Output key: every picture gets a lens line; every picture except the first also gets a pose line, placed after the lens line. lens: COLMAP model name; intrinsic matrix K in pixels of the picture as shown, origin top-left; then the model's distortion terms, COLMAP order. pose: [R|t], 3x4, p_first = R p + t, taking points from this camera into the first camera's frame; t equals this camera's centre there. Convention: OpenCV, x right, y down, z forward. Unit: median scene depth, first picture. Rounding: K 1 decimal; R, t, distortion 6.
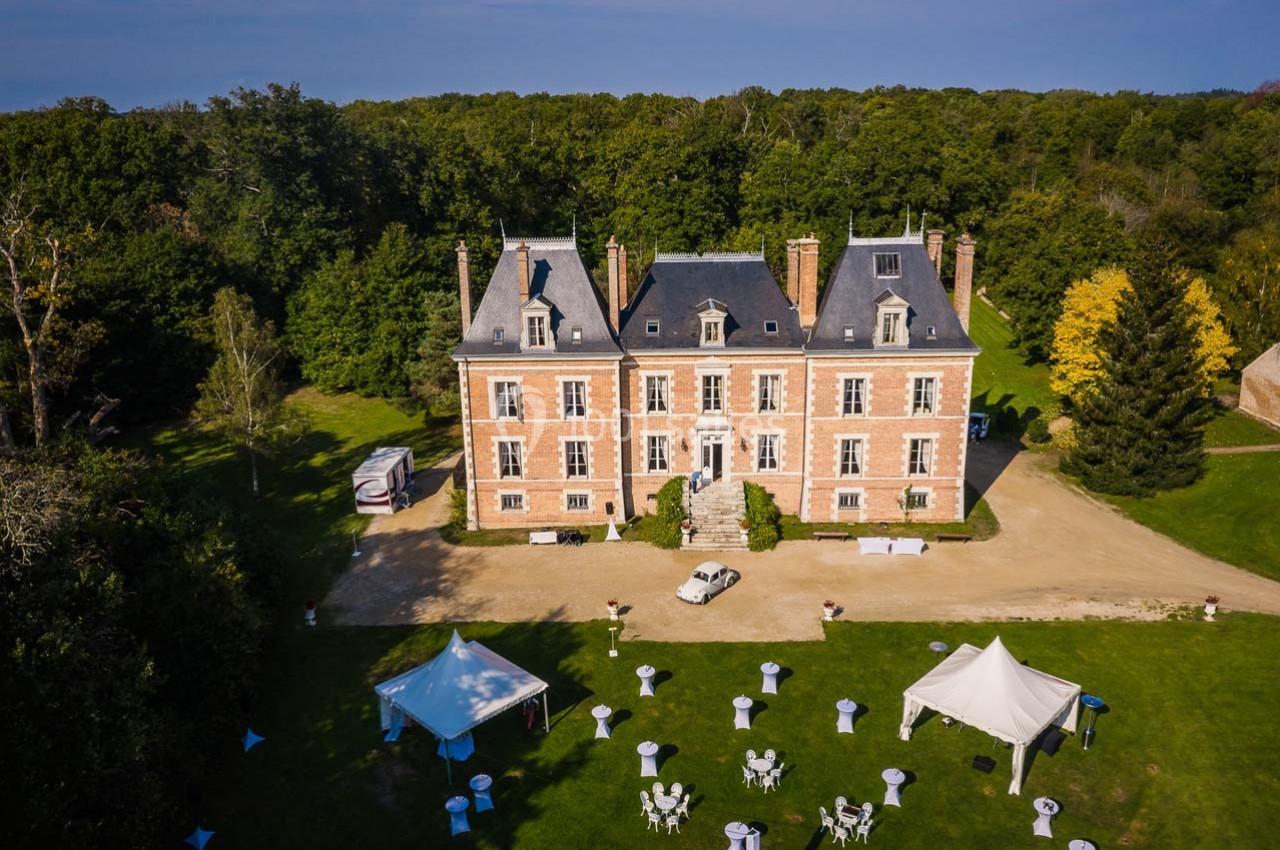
lens RADIAL K [[1047.6, 0, 636.8], [0, 1047.6, 404.9], [0, 0, 1]] dist [-0.008520, 0.002572]
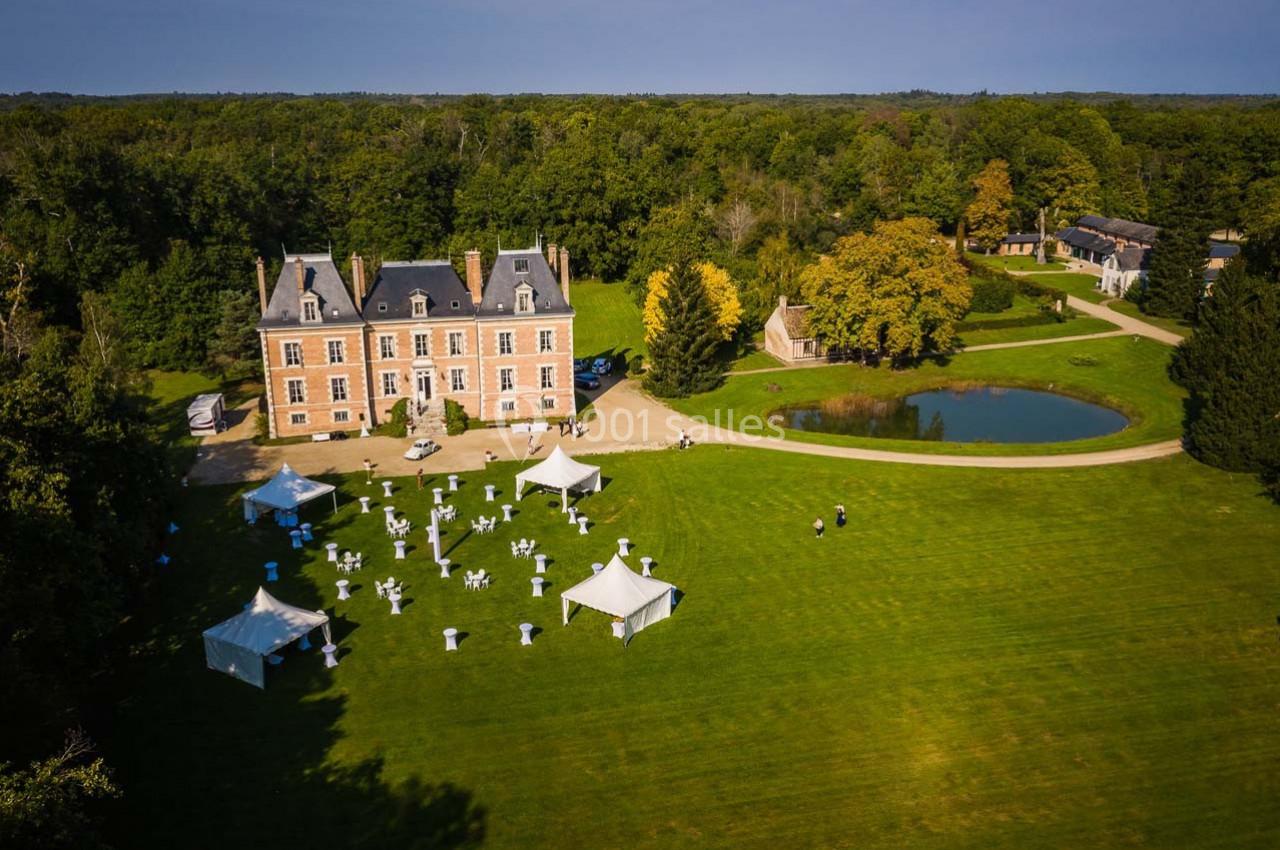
lens RADIAL K [[1047.6, 0, 636.8], [0, 1047.6, 404.9], [0, 0, 1]] dist [-0.008520, 0.002572]
pose [[0.969641, -0.053579, 0.238592, 0.001747], [0.052645, 0.998560, 0.010287, 0.081433], [-0.238799, 0.002586, 0.971066, -0.673612]]
